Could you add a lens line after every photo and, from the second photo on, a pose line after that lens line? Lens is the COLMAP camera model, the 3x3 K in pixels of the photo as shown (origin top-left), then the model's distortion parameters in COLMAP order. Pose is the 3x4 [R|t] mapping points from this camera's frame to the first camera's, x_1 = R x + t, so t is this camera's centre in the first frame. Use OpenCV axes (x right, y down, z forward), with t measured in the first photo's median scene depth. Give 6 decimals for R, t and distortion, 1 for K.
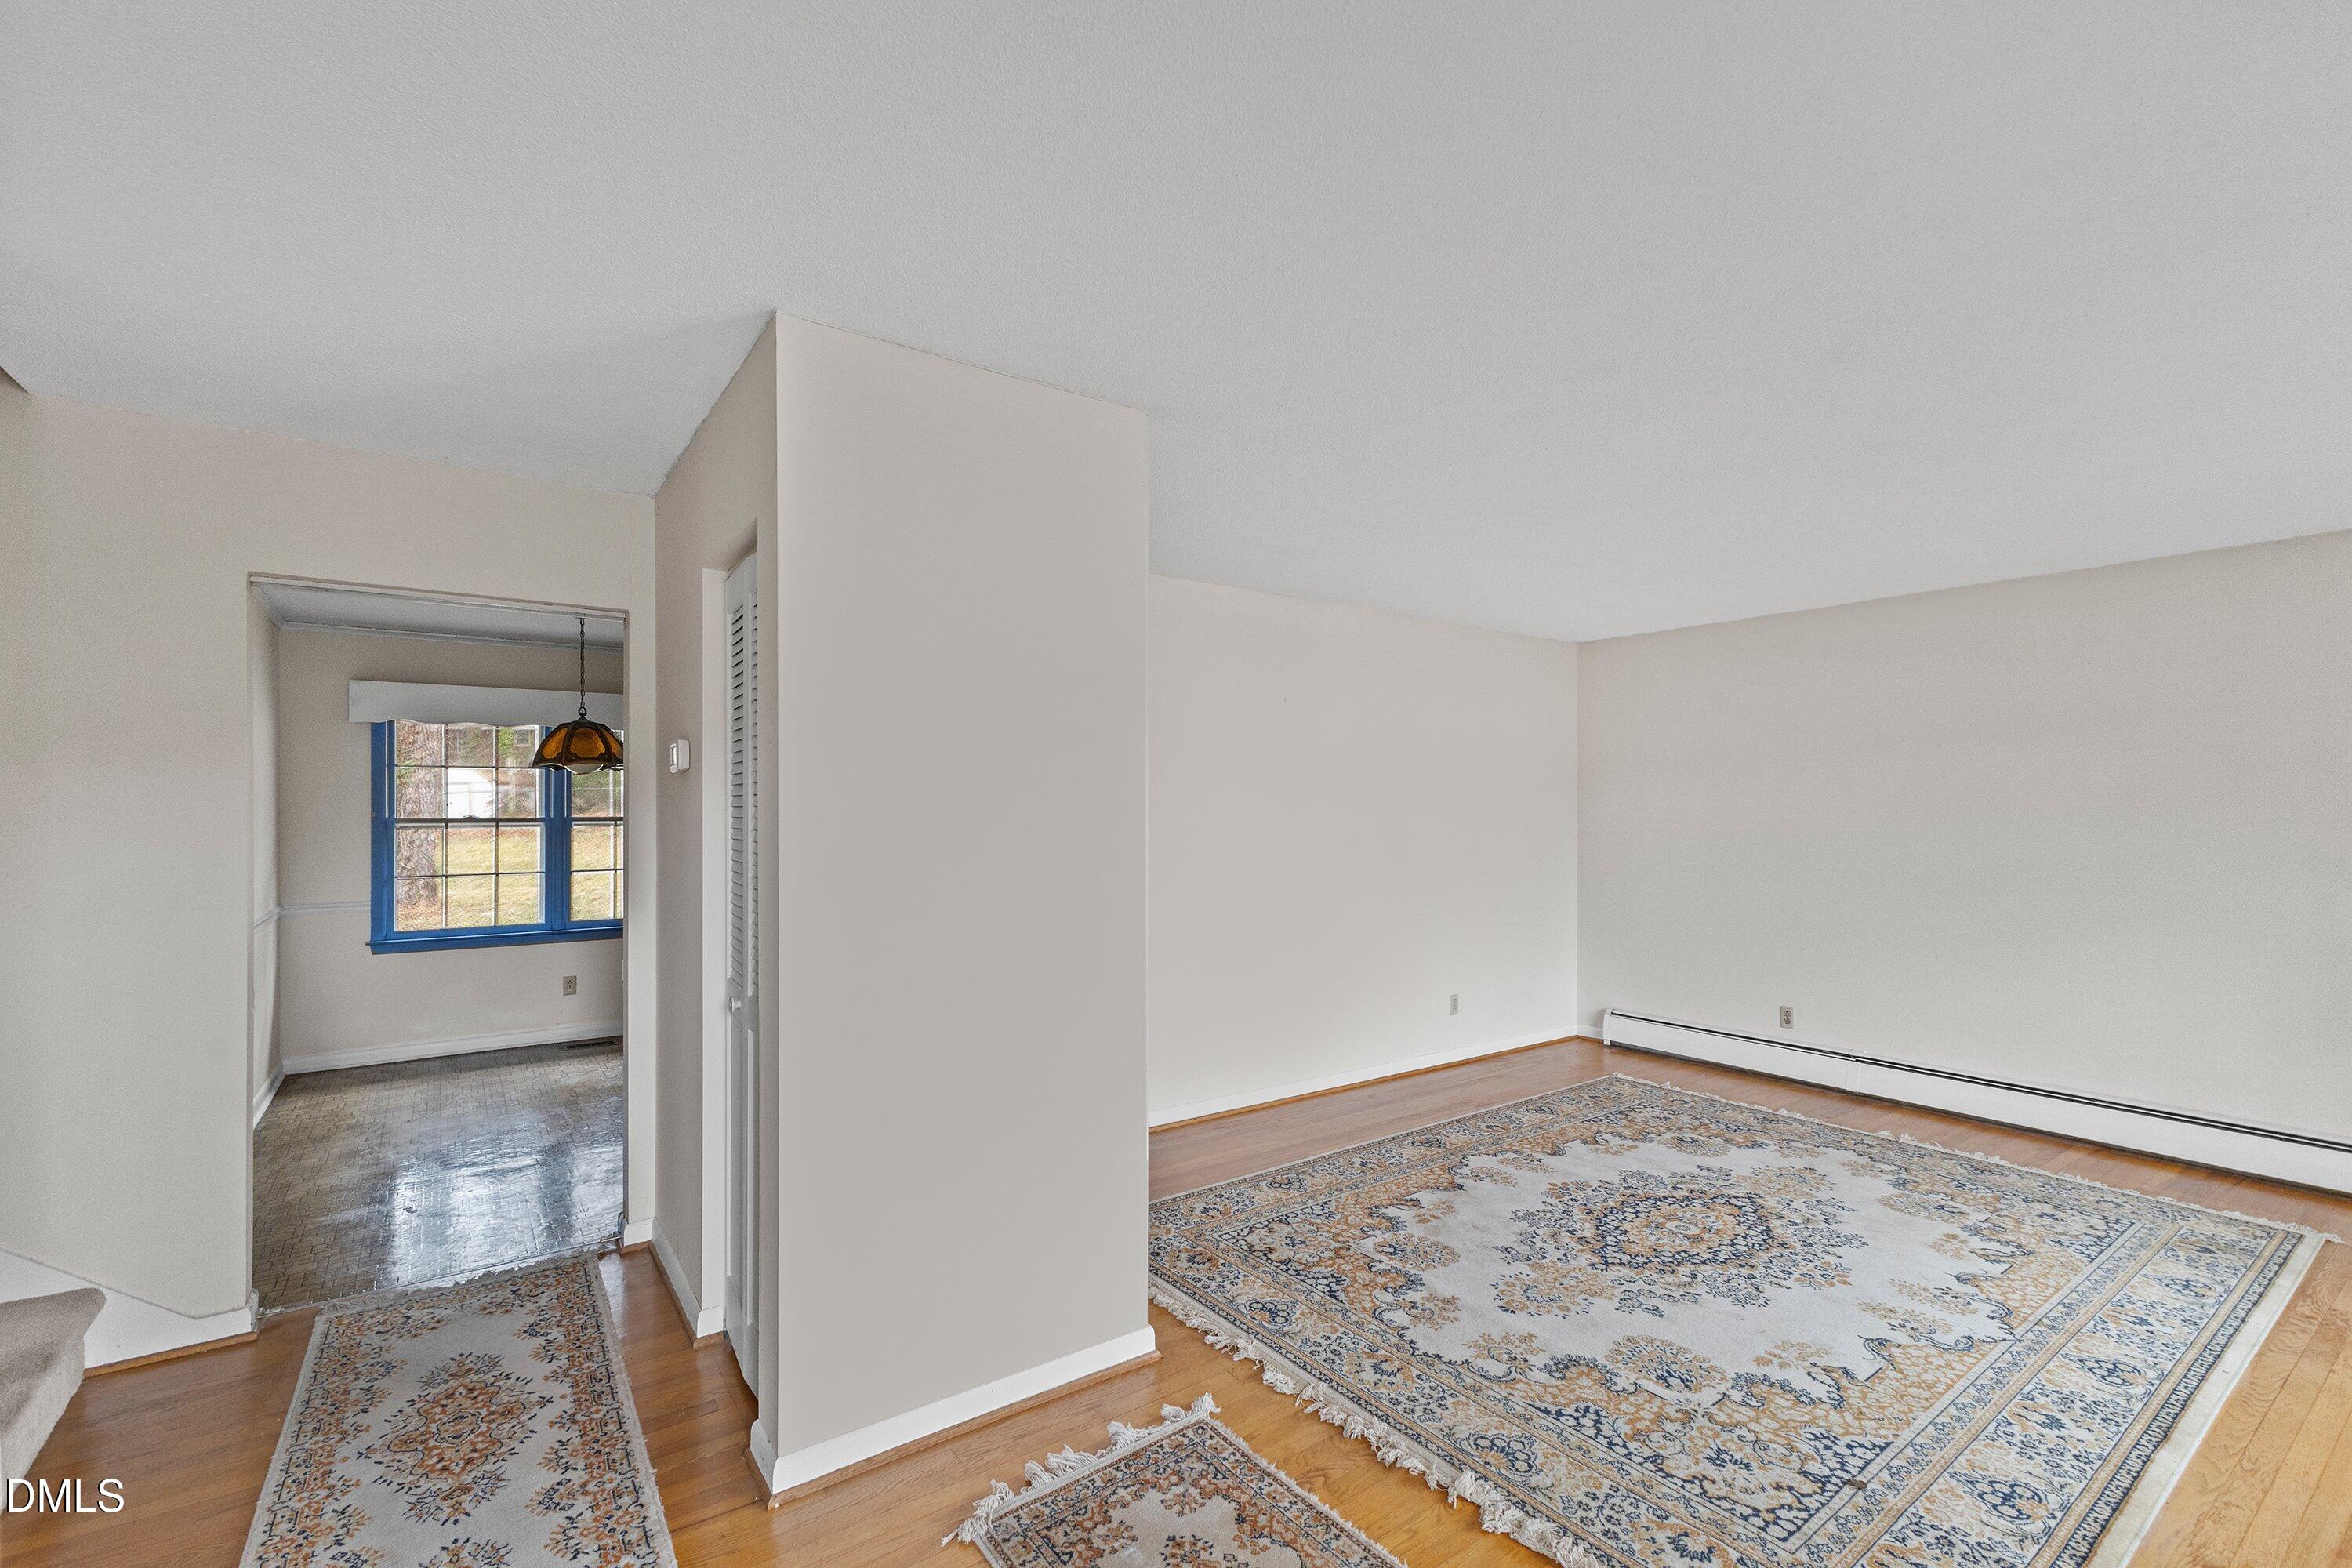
lens RADIAL K [[1019.6, 0, 1164.6], [0, 1019.6, 791.5], [0, 0, 1]] dist [0.013671, -0.002992]
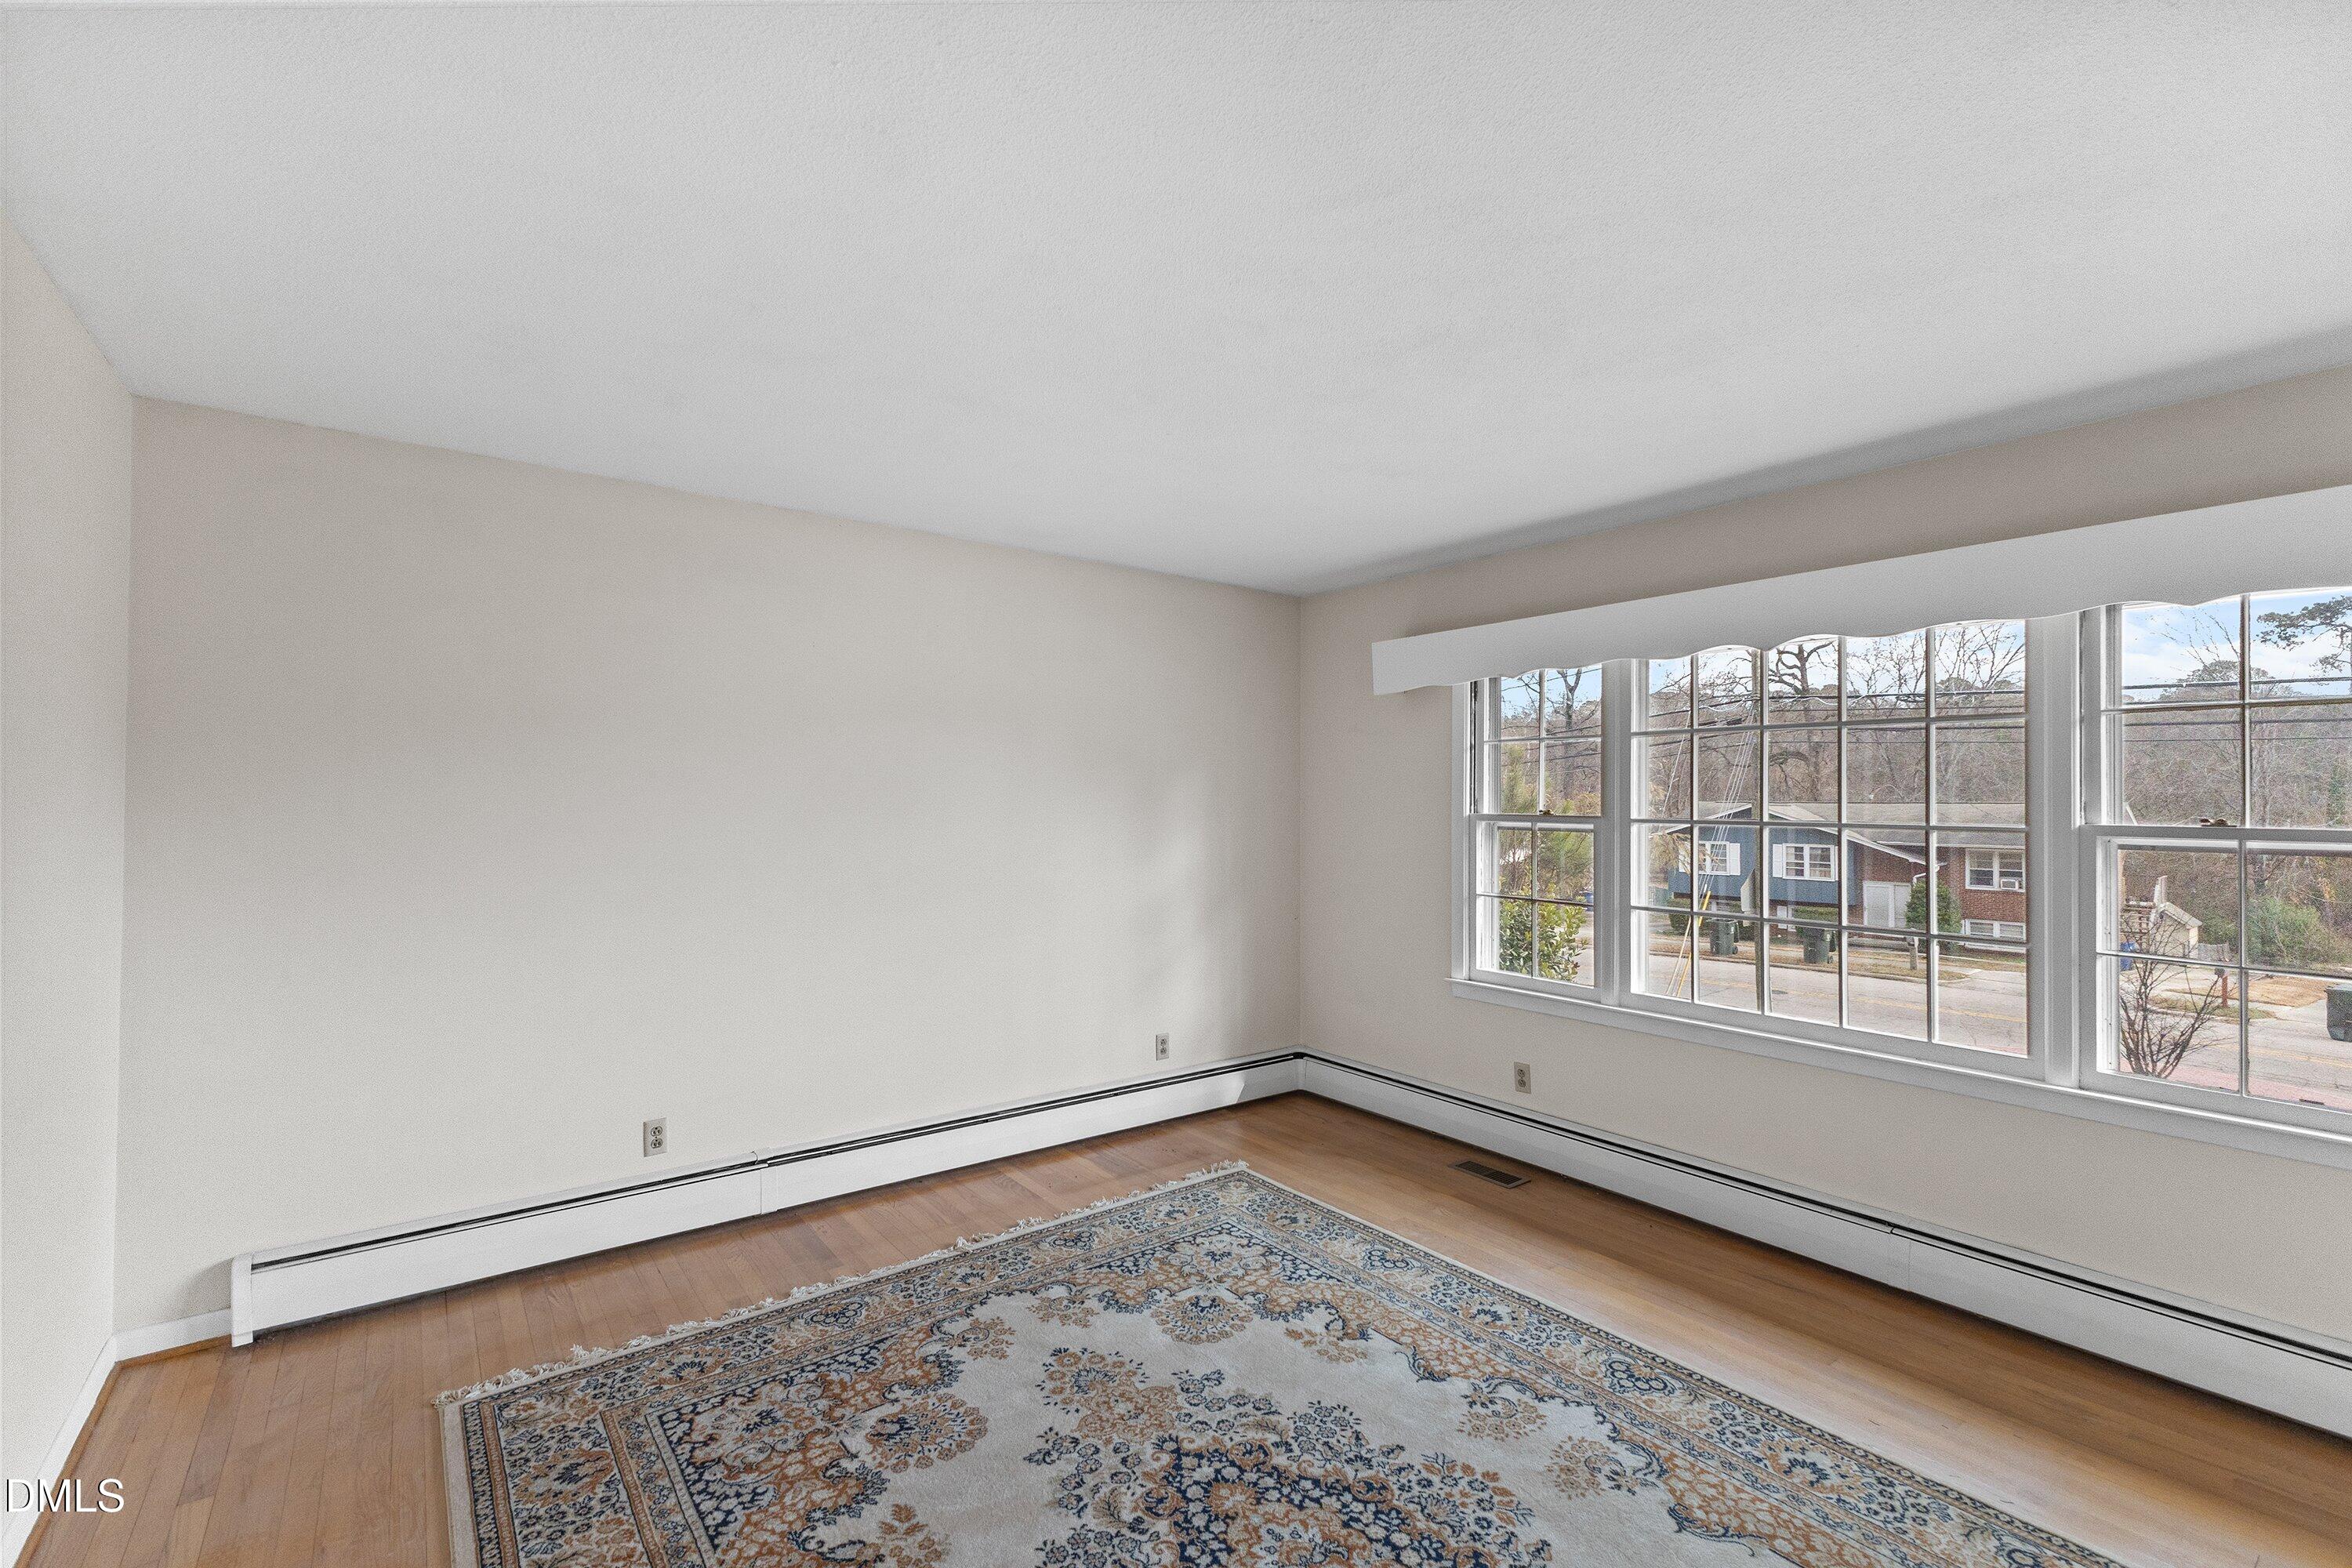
lens RADIAL K [[1019.6, 0, 1173.0], [0, 1019.6, 786.9], [0, 0, 1]] dist [0.013671, -0.002992]
pose [[-0.037030, 0.006604, 0.999292, -0.031378], [-0.020431, 0.999764, -0.007364, 0.012298], [-0.999105, -0.020689, -0.036886, 1.080209]]
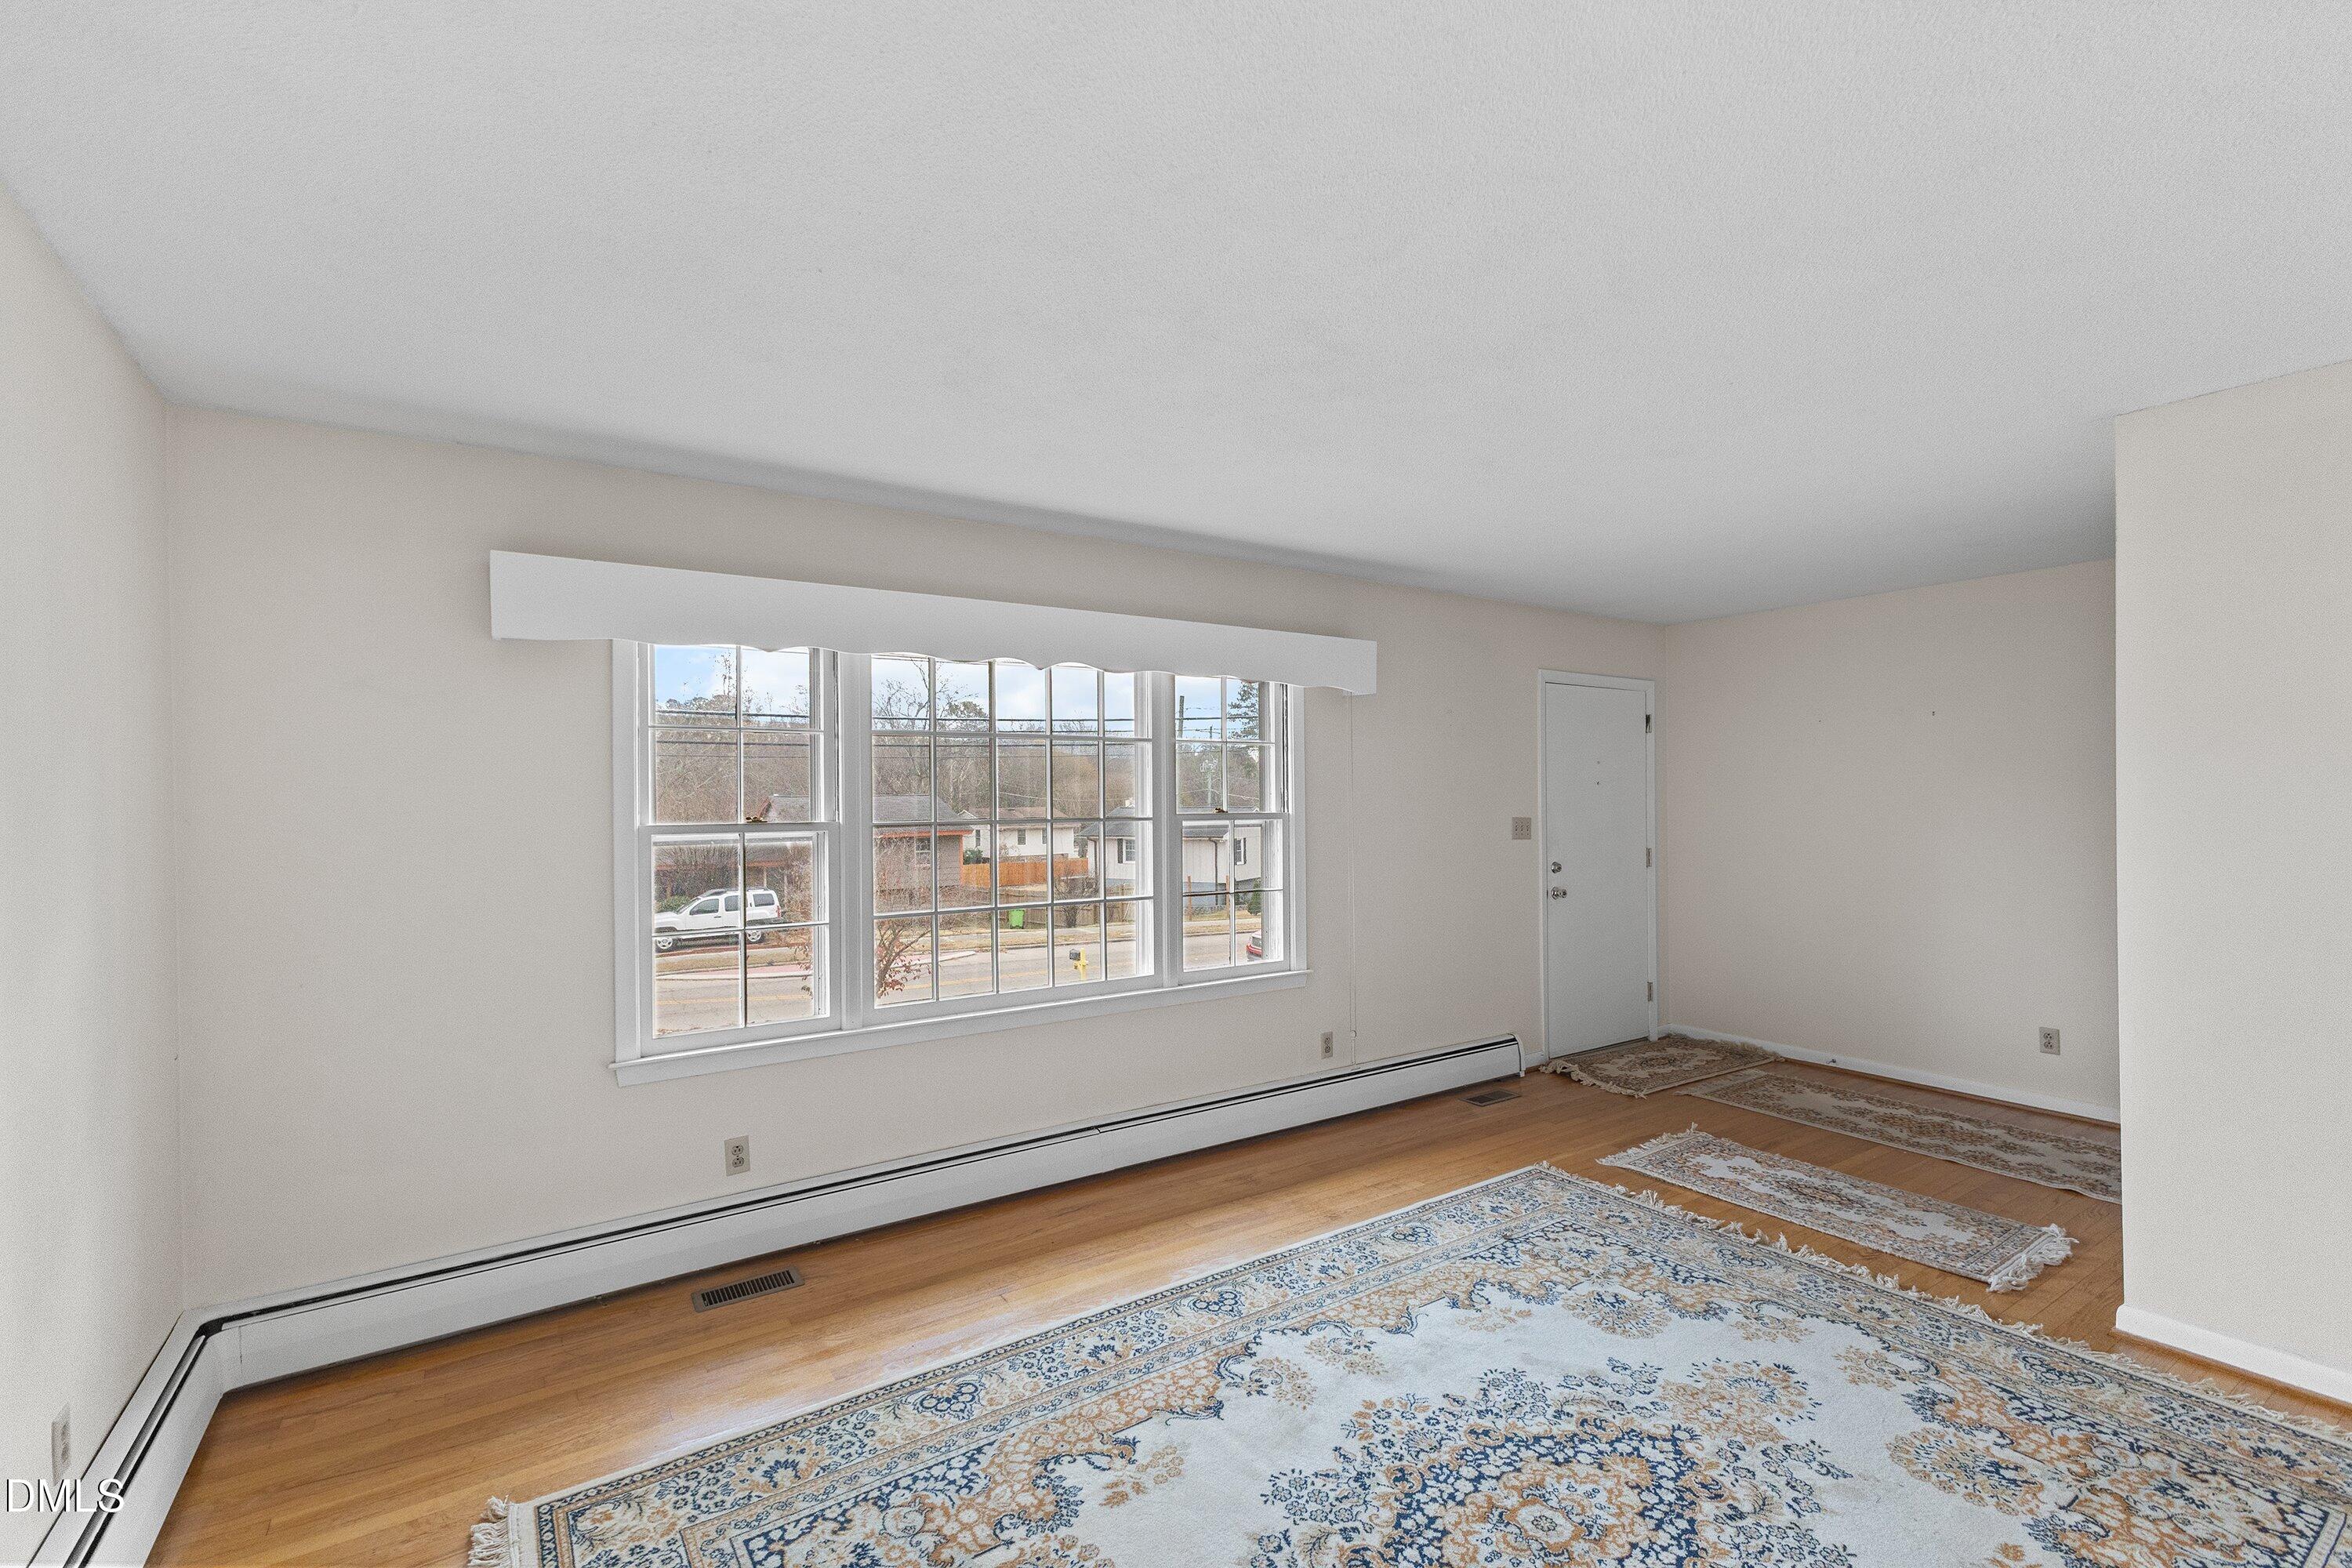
lens RADIAL K [[1019.6, 0, 1196.5], [0, 1019.6, 786.7], [0, 0, 1]] dist [0.013671, -0.002992]
pose [[-0.999916, 0.006623, 0.011125, 0.673771], [0.006316, 0.999604, -0.027416, 0.021768], [-0.011303, -0.027344, -0.999562, 1.549534]]
